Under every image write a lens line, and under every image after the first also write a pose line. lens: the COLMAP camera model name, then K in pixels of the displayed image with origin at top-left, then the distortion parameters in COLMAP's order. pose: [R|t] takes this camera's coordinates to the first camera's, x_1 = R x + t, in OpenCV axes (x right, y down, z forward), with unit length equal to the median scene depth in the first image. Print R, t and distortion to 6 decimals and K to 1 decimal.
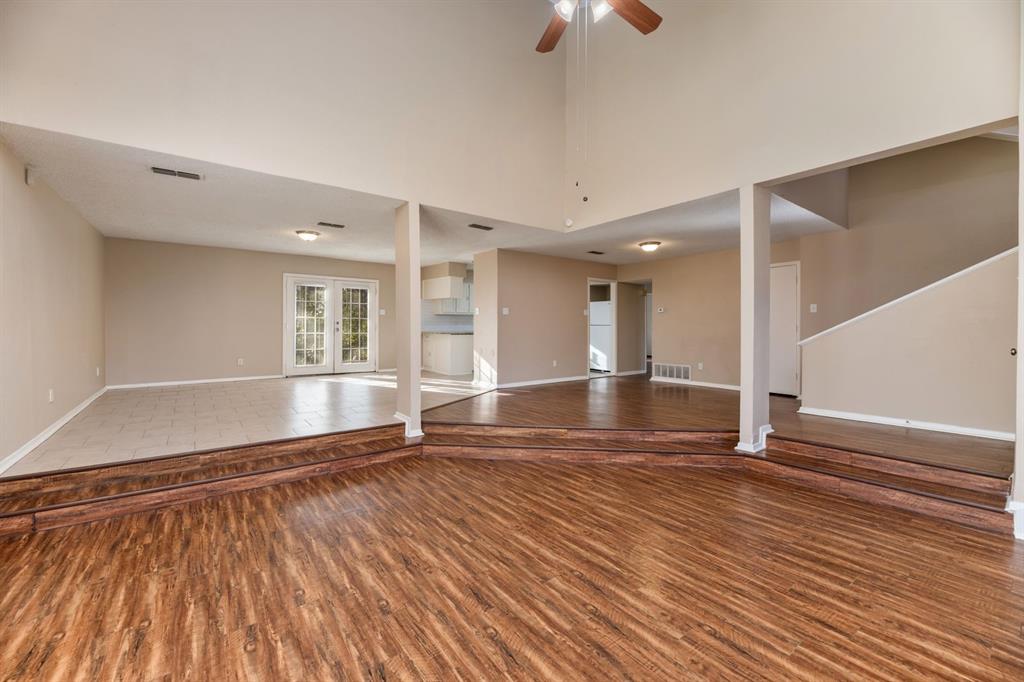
lens RADIAL K [[417.5, 0, 510.1], [0, 417.5, 332.6], [0, 0, 1]] dist [-0.001365, -0.000360]
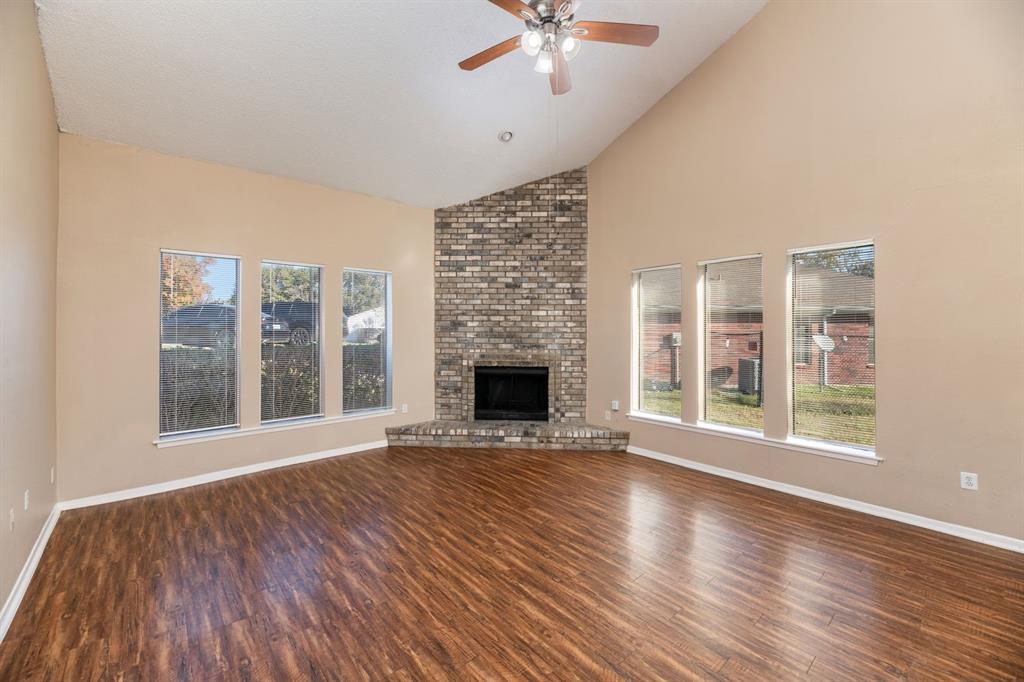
lens RADIAL K [[417.5, 0, 508.0], [0, 417.5, 333.0], [0, 0, 1]] dist [-0.001365, -0.000360]
pose [[-0.997912, -0.000638, -0.064583, 0.399866], [-0.002523, 0.999573, 0.029102, -0.154547], [0.064537, 0.029204, -0.997488, 2.290721]]
